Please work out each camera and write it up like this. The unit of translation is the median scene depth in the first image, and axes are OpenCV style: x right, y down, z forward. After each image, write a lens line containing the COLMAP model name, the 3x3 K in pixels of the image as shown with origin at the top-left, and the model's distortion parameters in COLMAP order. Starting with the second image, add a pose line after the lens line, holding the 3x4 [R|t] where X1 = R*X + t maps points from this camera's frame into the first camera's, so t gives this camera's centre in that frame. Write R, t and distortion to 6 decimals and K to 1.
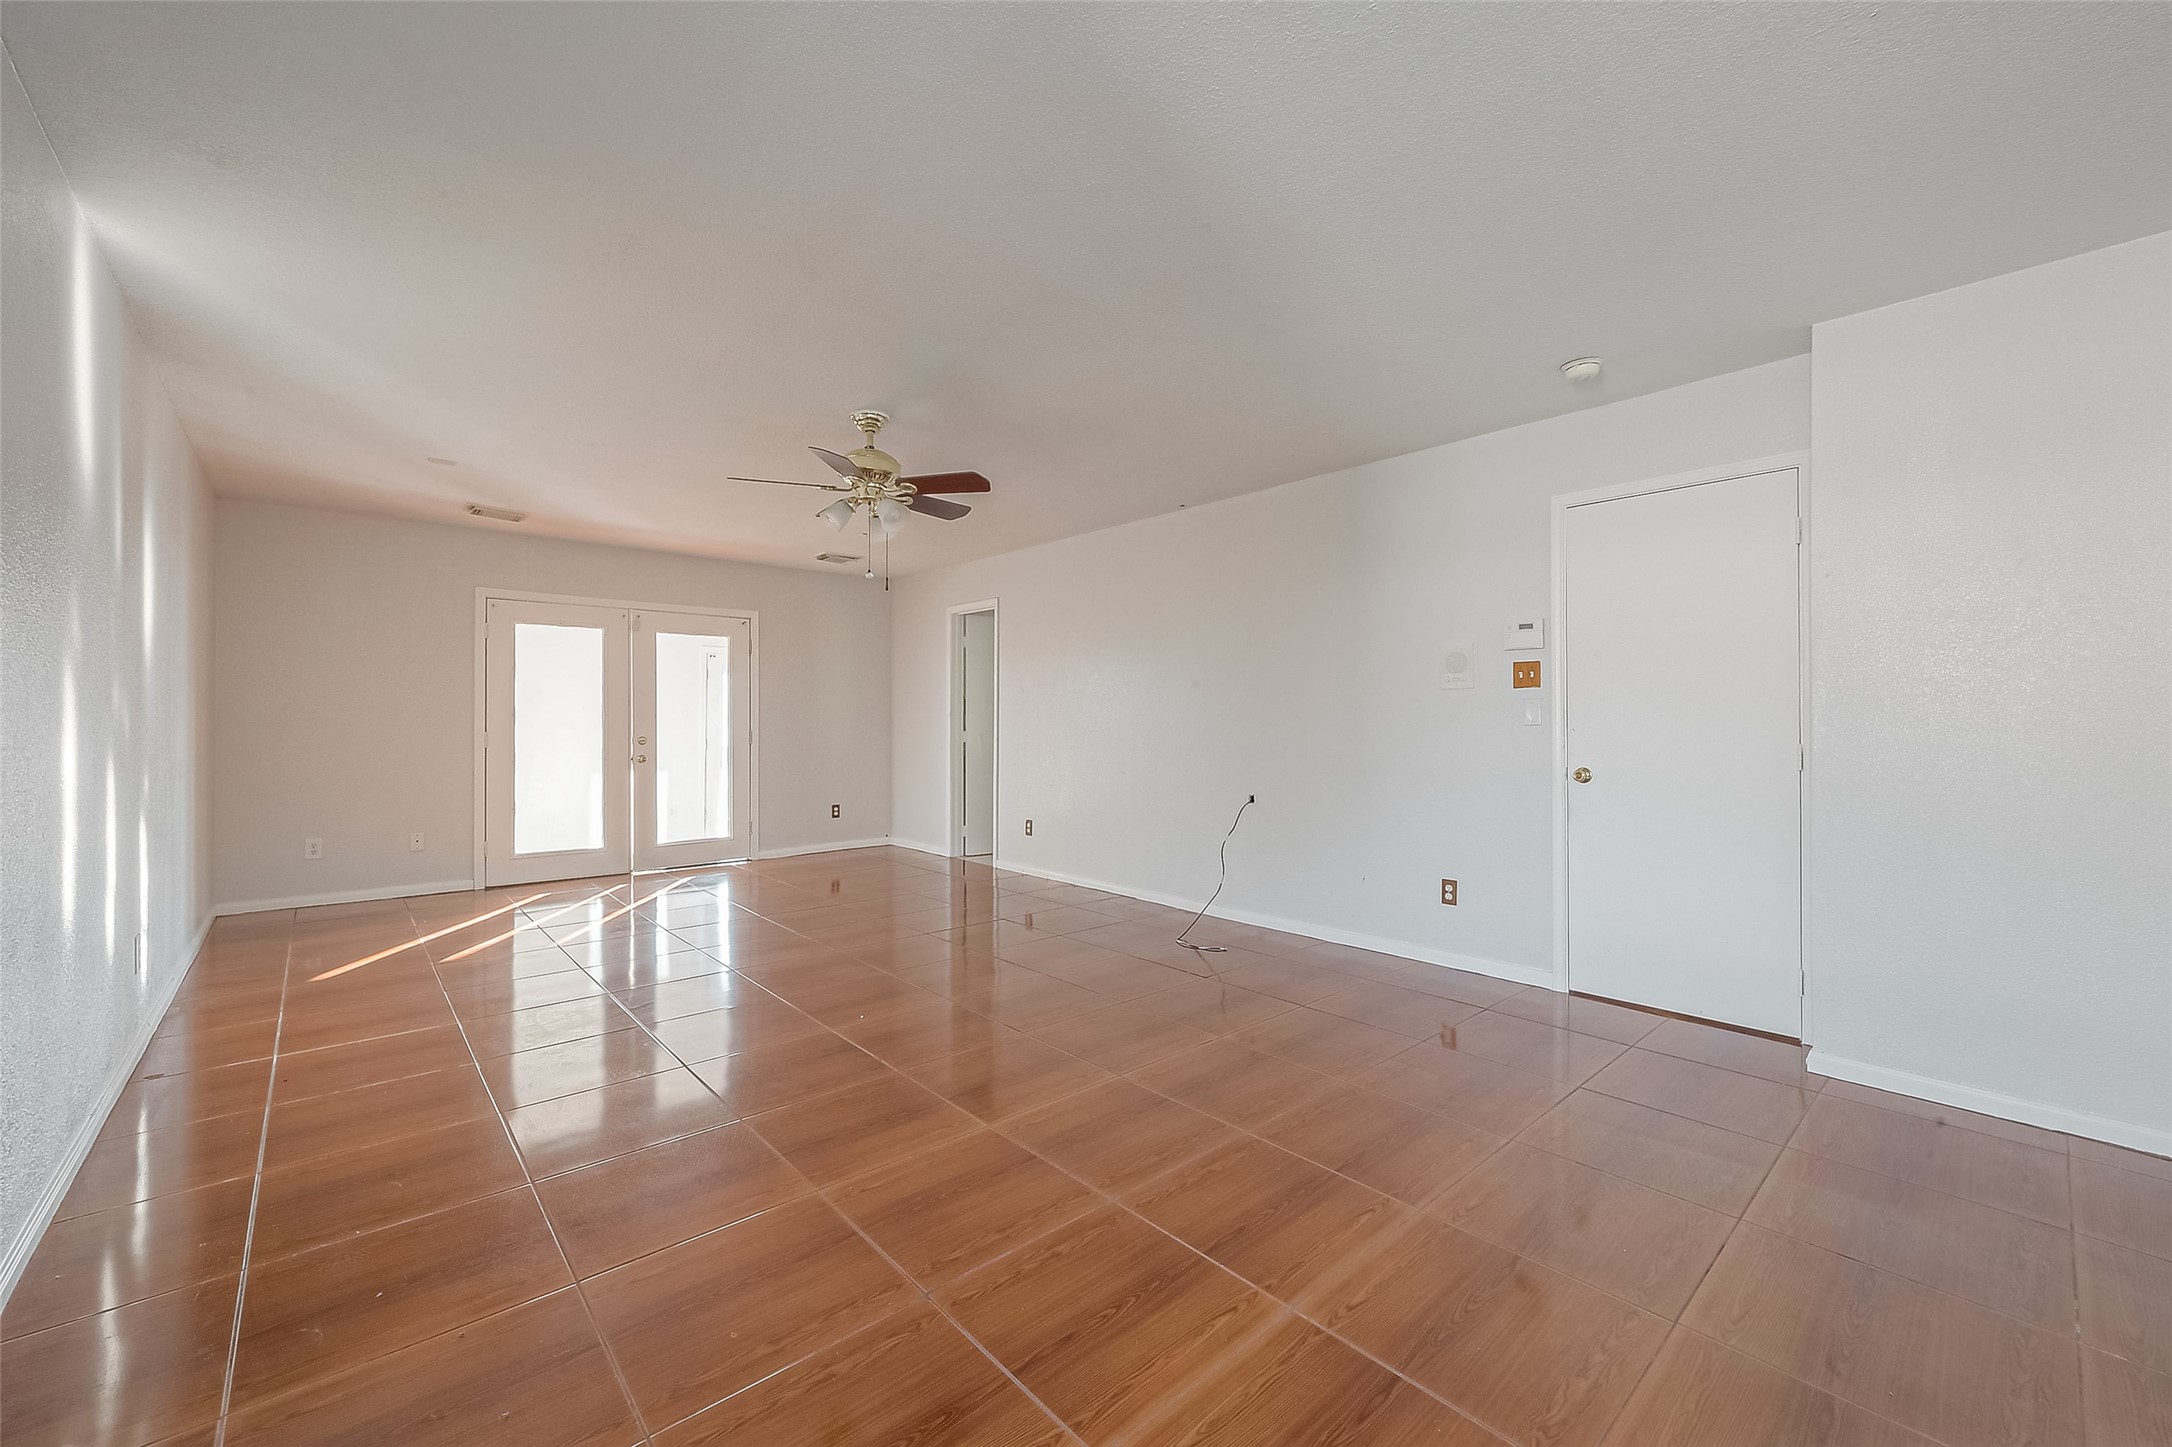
lens RADIAL K [[861.8, 0, 1086.0], [0, 861.8, 723.5], [0, 0, 1]] dist [0.000497, 0.000039]
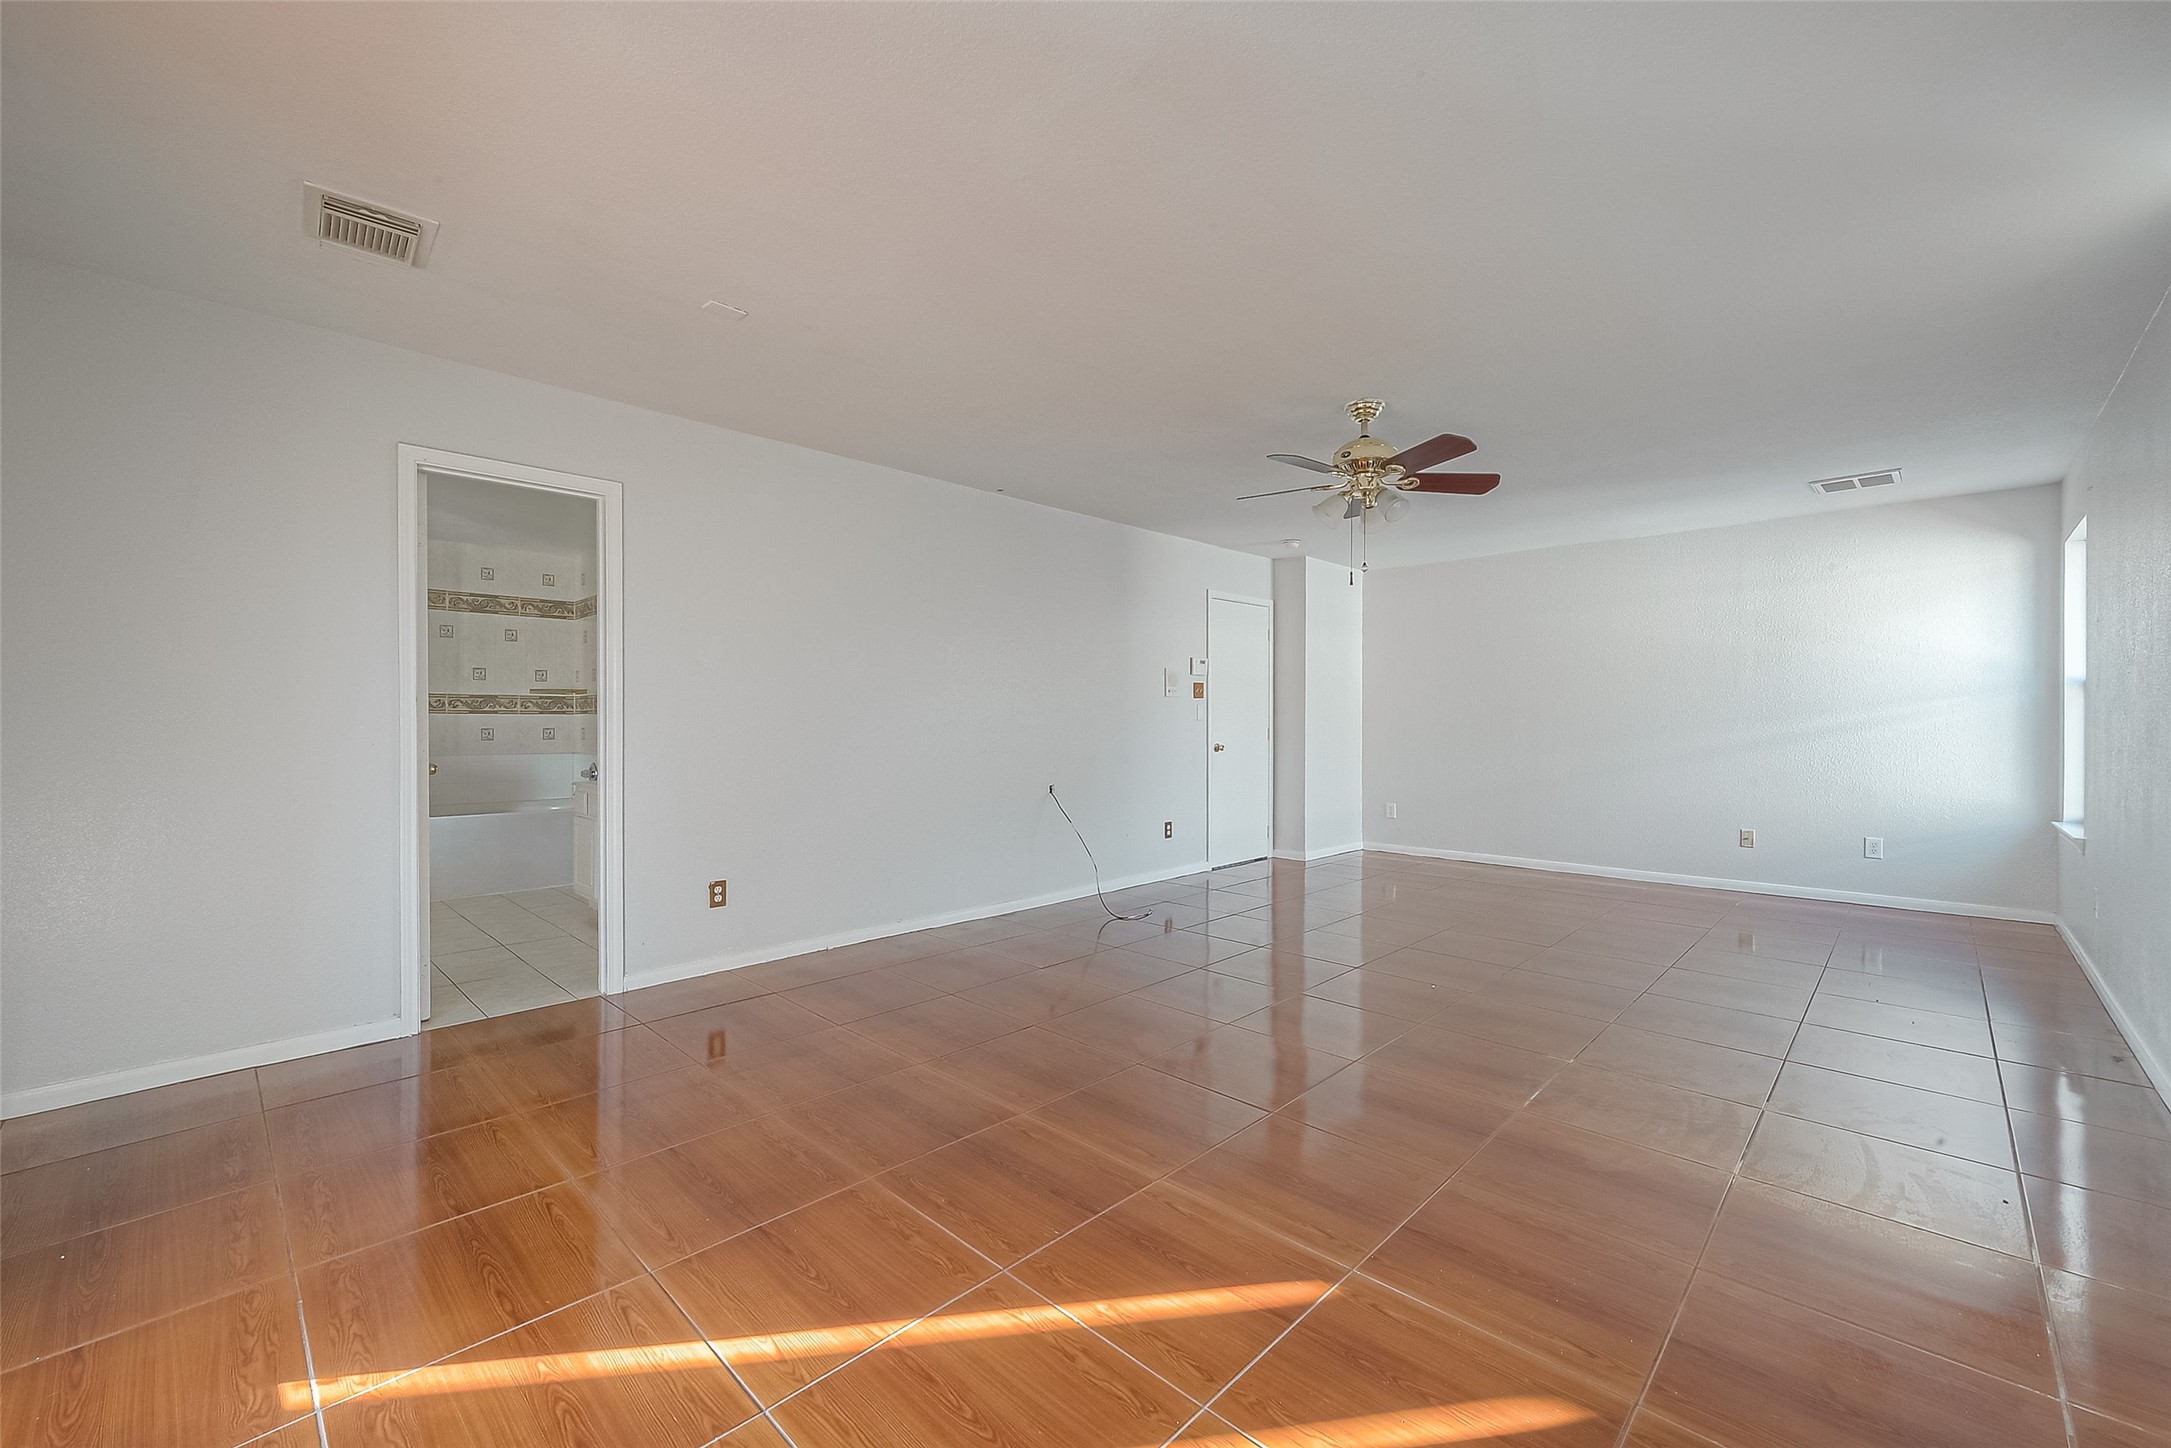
lens RADIAL K [[861.4, 0, 1085.5], [0, 861.4, 724.0], [0, 0, 1]] dist [0.000497, 0.000039]
pose [[-0.074385, -0.005334, 0.997215, -0.845790], [-0.000064, 0.999986, 0.005344, -0.000004], [-0.997230, 0.000333, -0.074384, 0.979542]]
